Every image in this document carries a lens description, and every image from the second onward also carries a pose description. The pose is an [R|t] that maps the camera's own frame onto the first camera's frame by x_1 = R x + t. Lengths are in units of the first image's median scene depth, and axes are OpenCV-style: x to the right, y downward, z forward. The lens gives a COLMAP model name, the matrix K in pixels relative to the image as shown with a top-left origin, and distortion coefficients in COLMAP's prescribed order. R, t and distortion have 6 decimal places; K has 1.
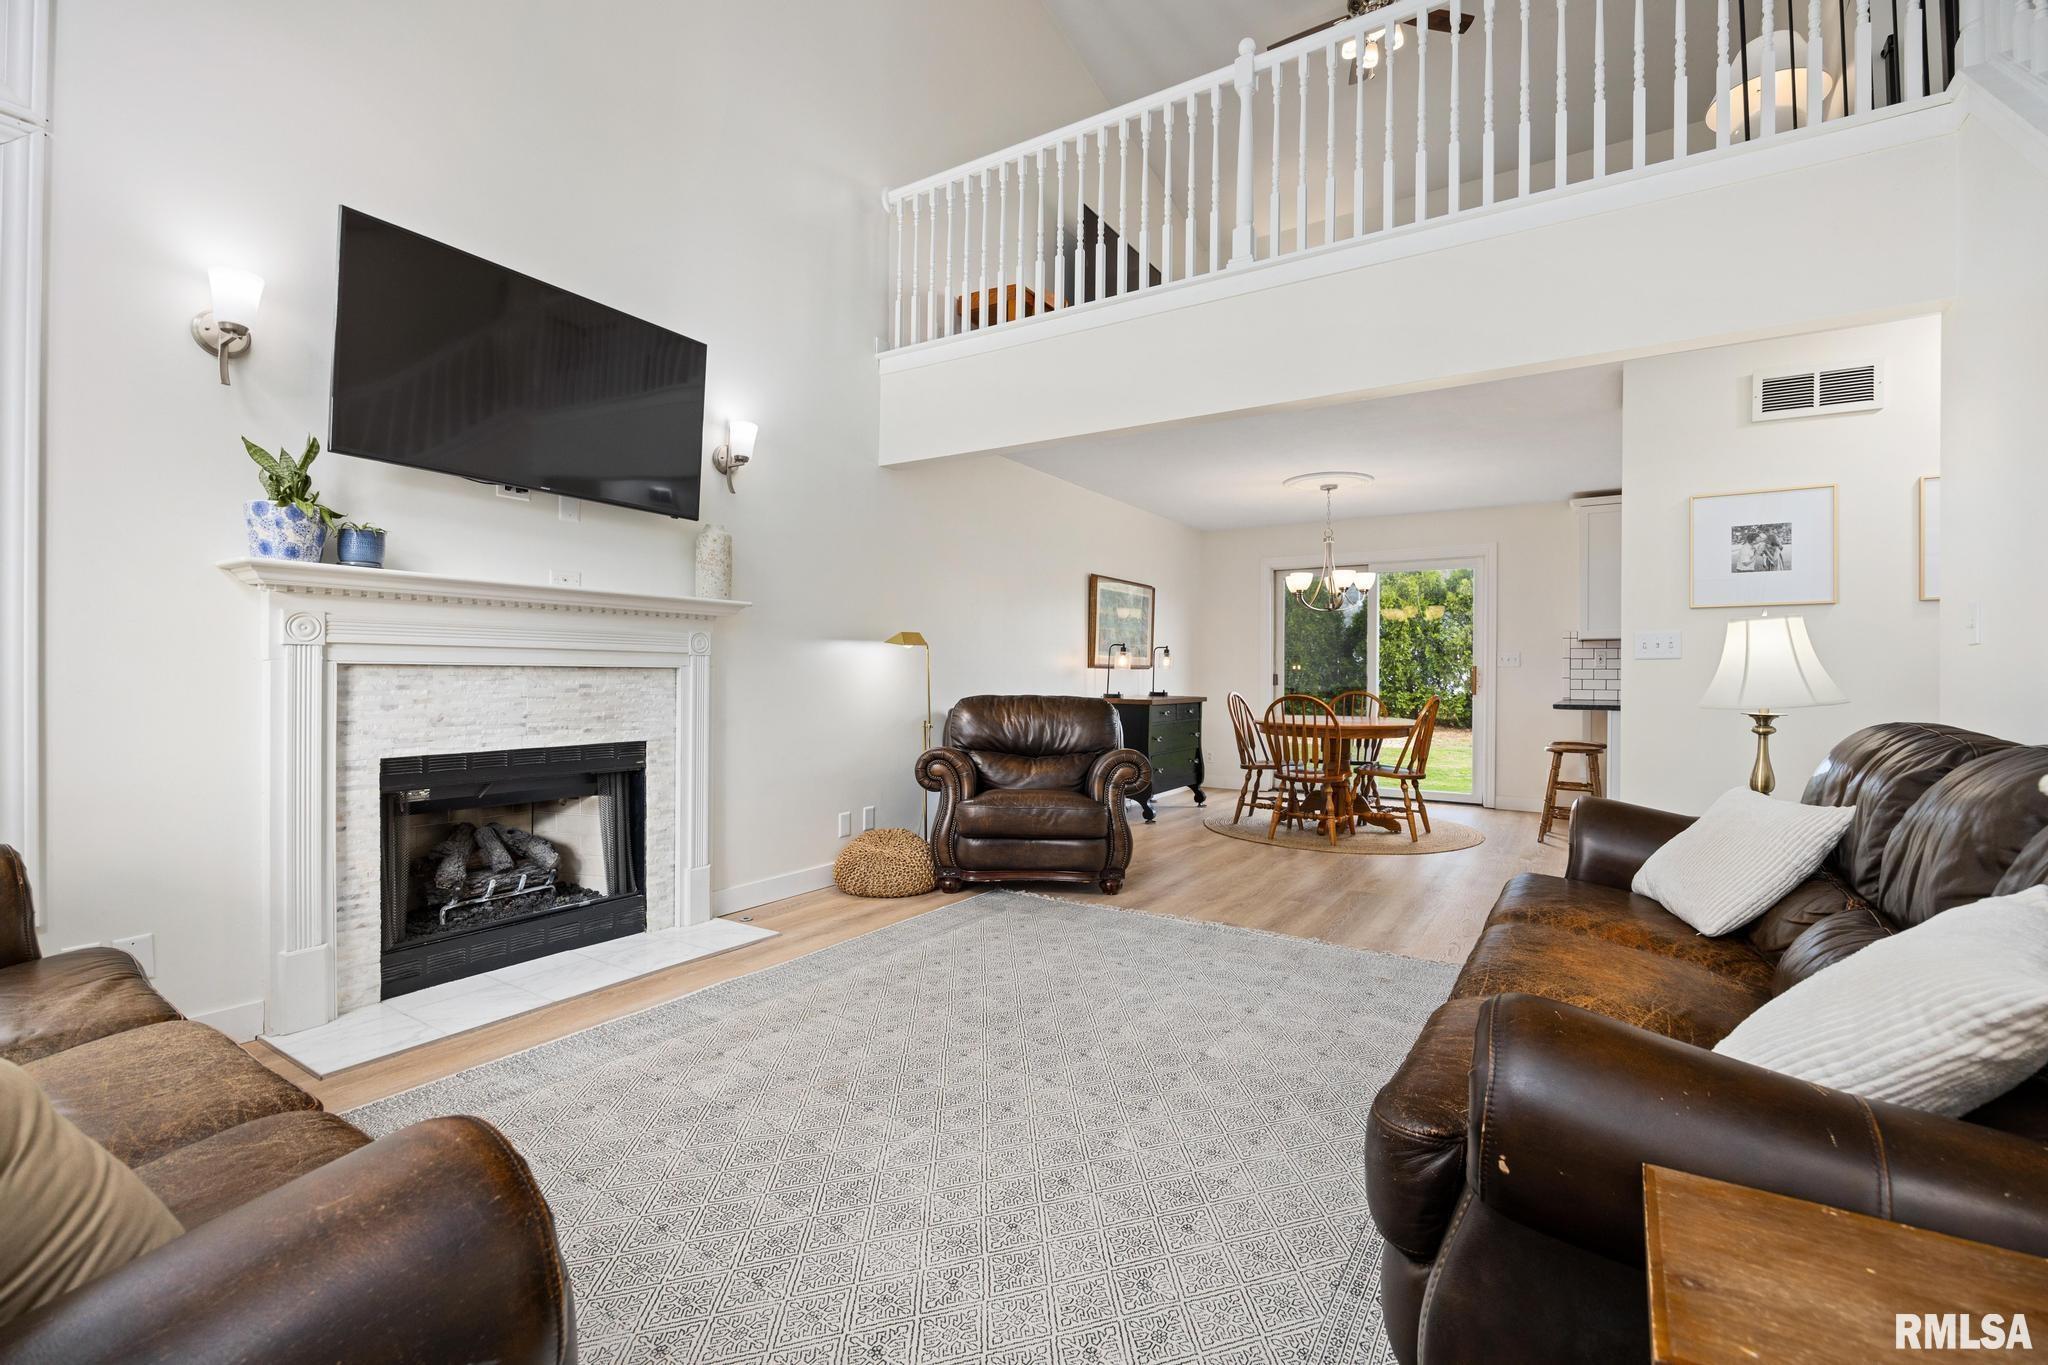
lens RADIAL K [[888.1, 0, 1040.0], [0, 888.1, 671.4], [0, 0, 1]] dist [-0.017558, 0.000063]
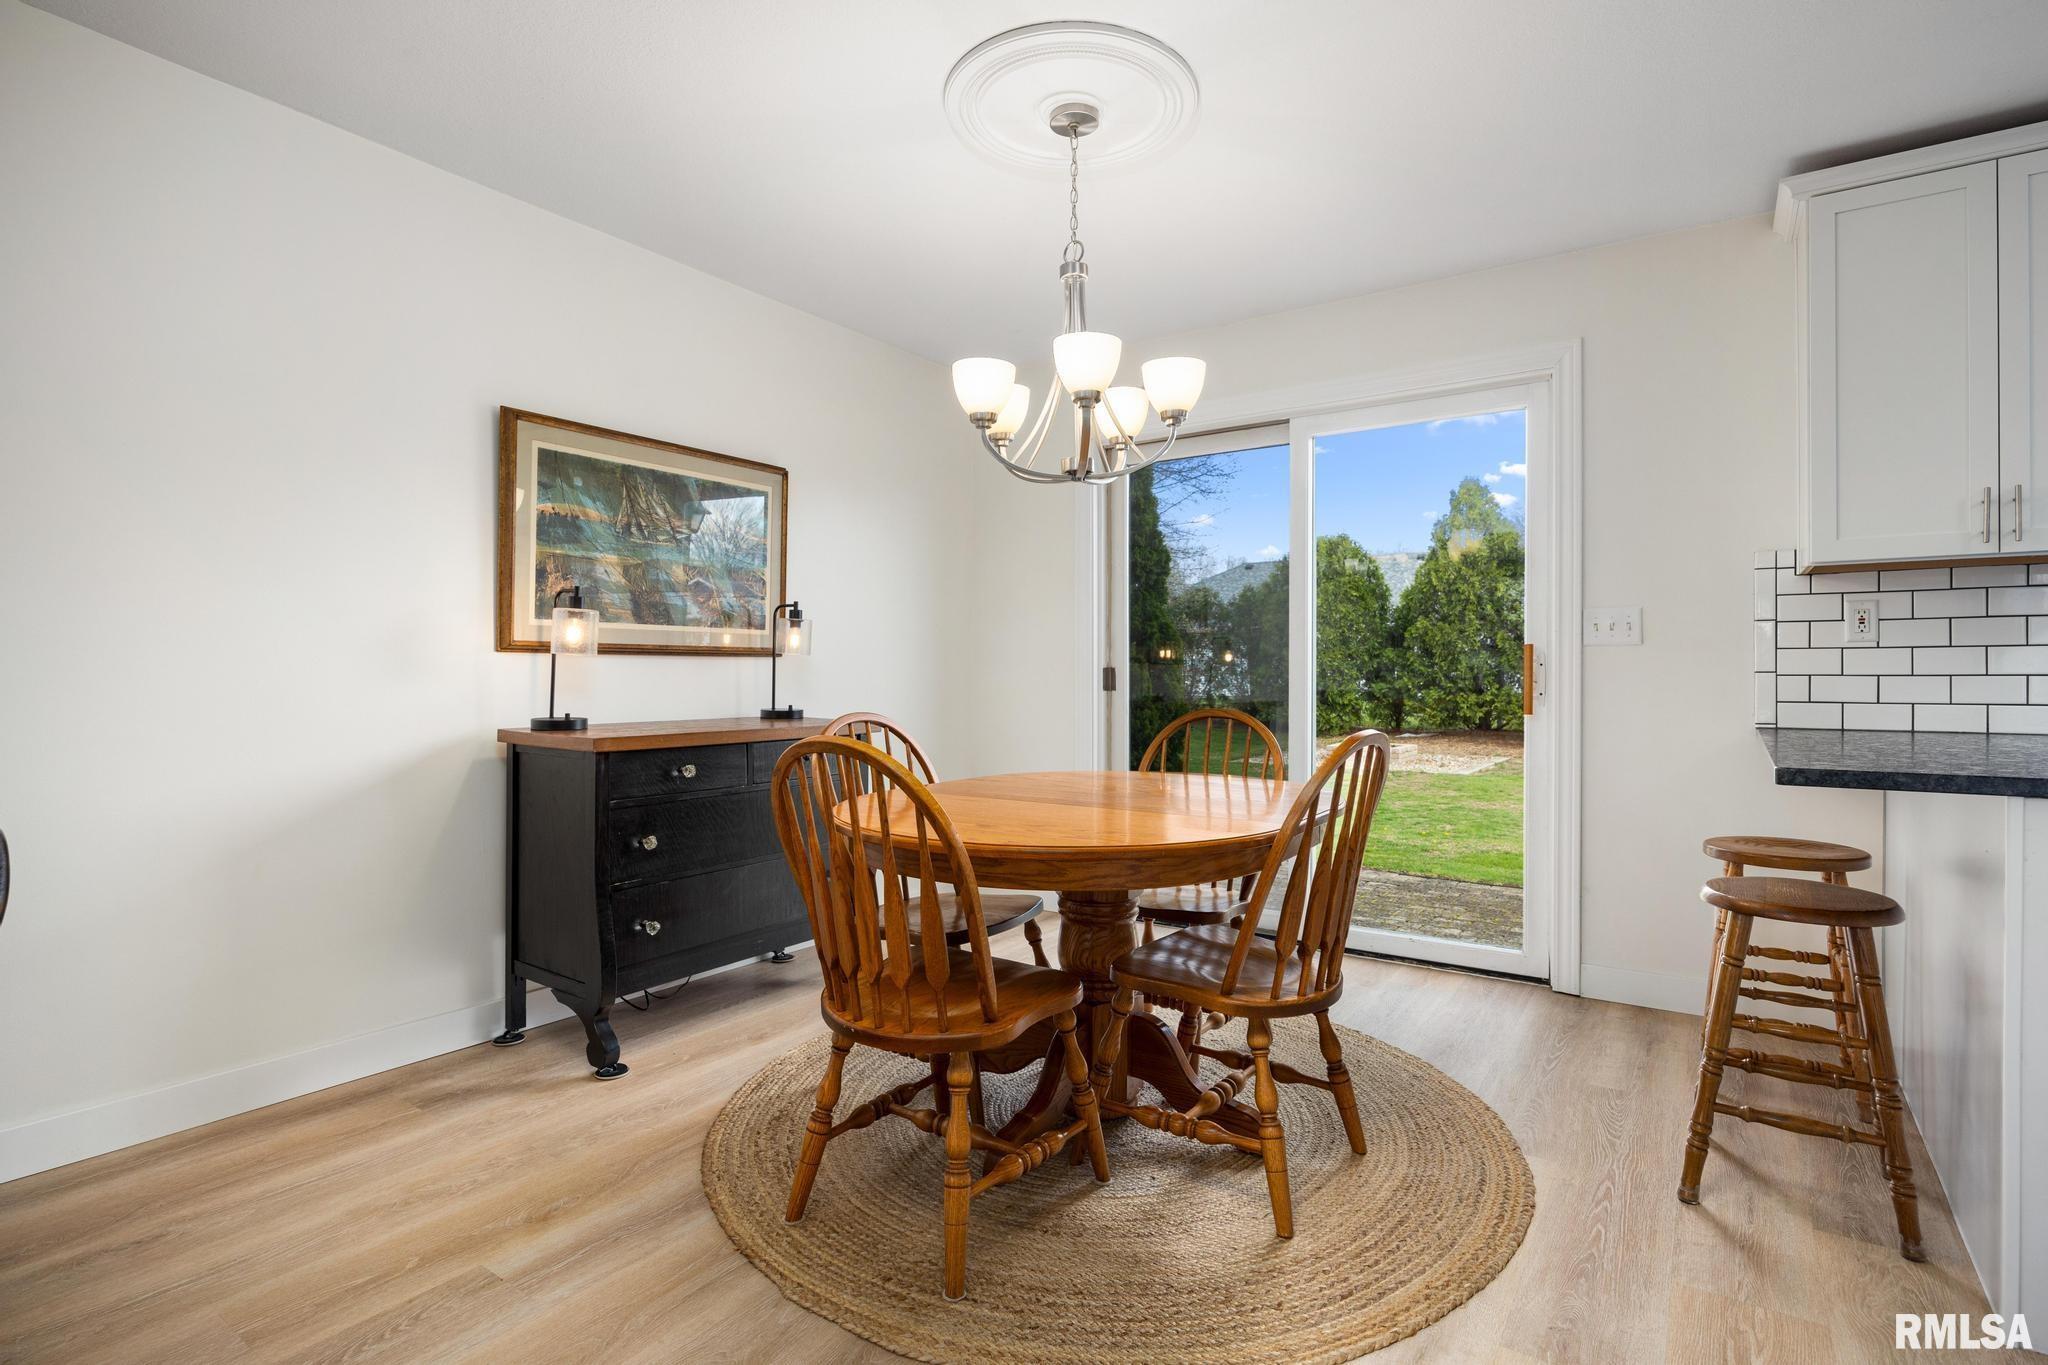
lens RADIAL K [[1062.5, 0, 1031.5], [0, 1062.5, 682.6], [0, 0, 1]] dist [0.001208, 0.000039]
pose [[0.999898, -0.003741, -0.013756, 0.262182], [0.003916, 0.999911, 0.012764, 0.004108], [0.013707, -0.012817, 0.999824, 0.489296]]
